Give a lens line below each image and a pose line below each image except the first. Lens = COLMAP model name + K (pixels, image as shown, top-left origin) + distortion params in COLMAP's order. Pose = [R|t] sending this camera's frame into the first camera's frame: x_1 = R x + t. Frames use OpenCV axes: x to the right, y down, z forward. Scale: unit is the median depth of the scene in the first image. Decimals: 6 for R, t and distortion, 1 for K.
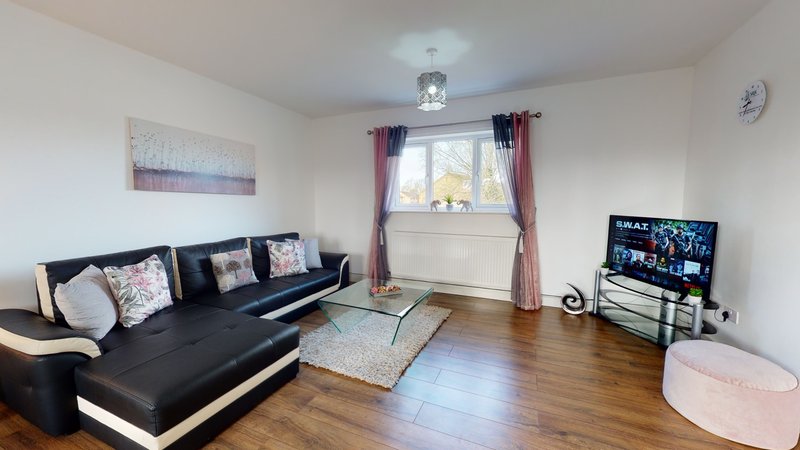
lens RADIAL K [[293.5, 0, 400.0], [0, 293.5, 227.7], [0, 0, 1]] dist [0.001662, 0.000250]
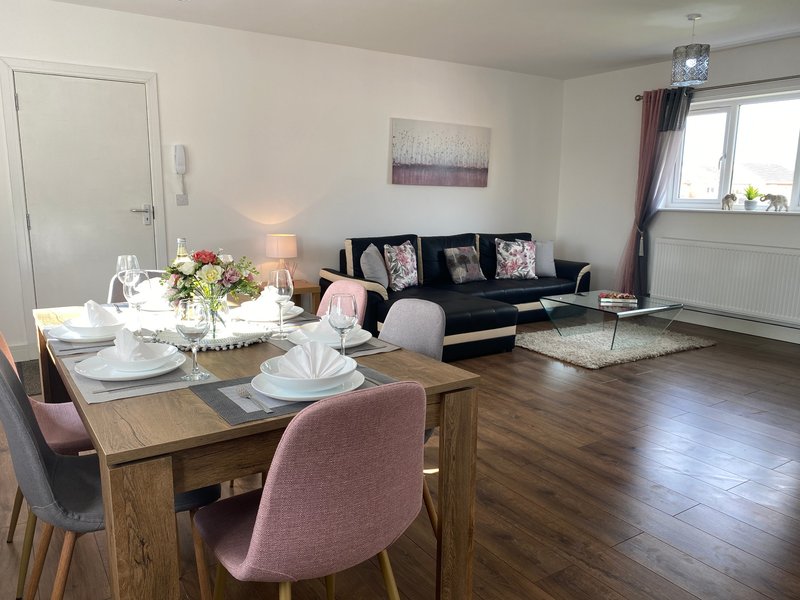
lens RADIAL K [[611.8, 0, 397.2], [0, 611.8, 308.5], [0, 0, 1]] dist [0.040748, -0.042014]
pose [[0.836398, 0.110338, -0.536902, 0.339838], [-0.056452, 0.991661, 0.115852, 0.057376], [0.545208, -0.066589, 0.835652, -0.778127]]
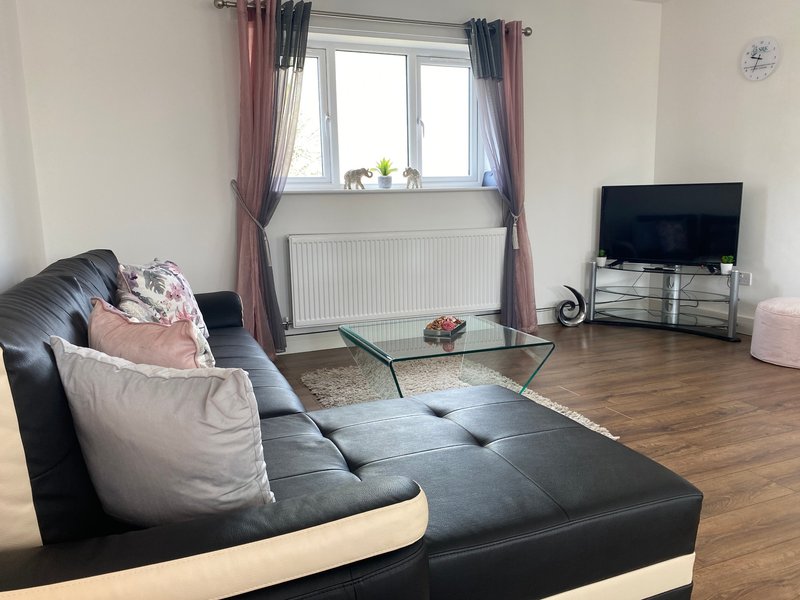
lens RADIAL K [[611.8, 0, 398.7], [0, 611.8, 304.5], [0, 0, 1]] dist [0.040748, -0.042014]
pose [[0.708195, -0.137705, 0.692457, -0.755885], [0.084535, 0.990277, 0.110474, 0.037177], [-0.700938, -0.019701, 0.712950, 0.223008]]
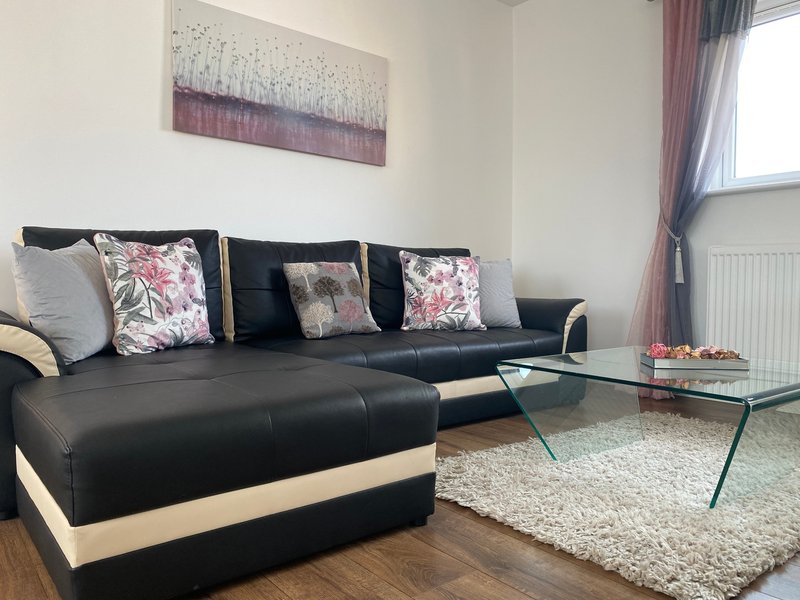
lens RADIAL K [[611.8, 0, 395.5], [0, 611.8, 305.1], [0, 0, 1]] dist [0.040748, -0.042014]
pose [[0.882571, 0.020249, -0.469743, -0.014653], [-0.040119, 0.998672, -0.032328, 0.161401], [0.468465, 0.047377, 0.882211, 0.172266]]
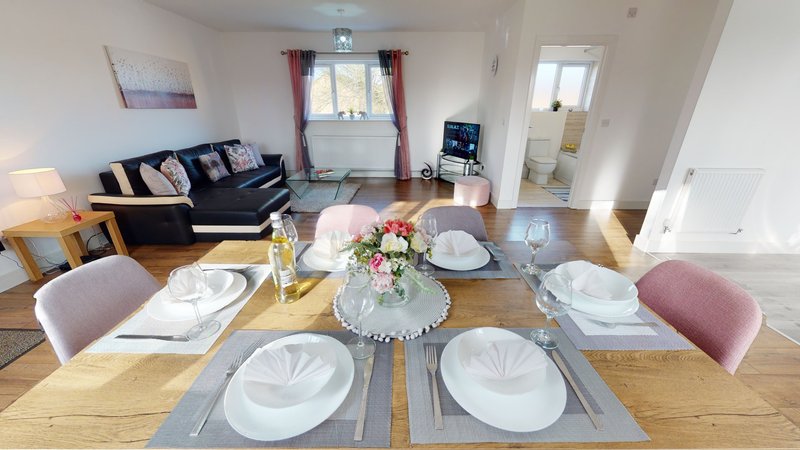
lens RADIAL K [[293.5, 0, 399.7], [0, 293.5, 226.7], [0, 0, 1]] dist [0.001662, 0.000250]
pose [[0.924493, -0.145599, 0.352298, -0.241532], [0.032151, 0.950672, 0.308527, 0.007639], [-0.379841, -0.273905, 0.883571, -0.606183]]
